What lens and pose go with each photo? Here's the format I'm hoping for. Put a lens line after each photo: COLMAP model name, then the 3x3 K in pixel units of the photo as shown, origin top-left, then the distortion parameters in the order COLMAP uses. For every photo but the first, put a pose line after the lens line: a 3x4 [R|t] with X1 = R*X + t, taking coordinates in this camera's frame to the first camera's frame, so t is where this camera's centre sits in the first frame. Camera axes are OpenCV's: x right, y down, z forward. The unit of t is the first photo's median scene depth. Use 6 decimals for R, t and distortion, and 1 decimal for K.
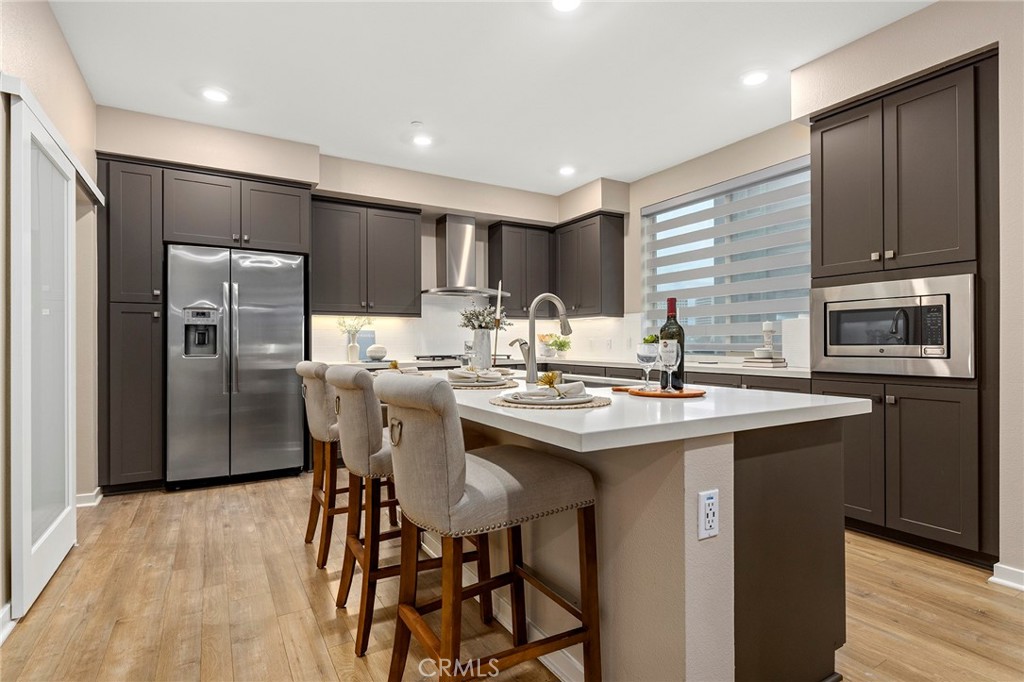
lens RADIAL K [[494.2, 0, 508.9], [0, 494.2, 343.1], [0, 0, 1]] dist [0.005244, 0.000433]
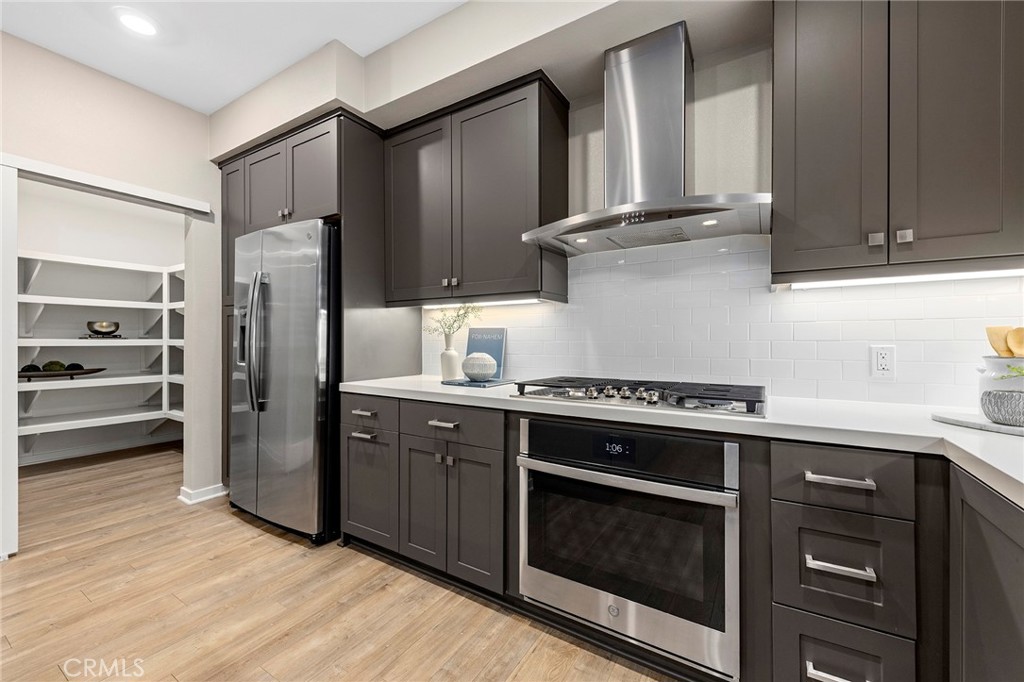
lens RADIAL K [[409.1, 0, 518.6], [0, 409.1, 344.2], [0, 0, 1]] dist [-0.000028, -0.000236]
pose [[0.477816, 0.009761, -0.878406, 0.263525], [-0.002114, 0.999948, 0.009961, -0.018737], [0.878458, -0.002903, 0.477811, 1.319106]]
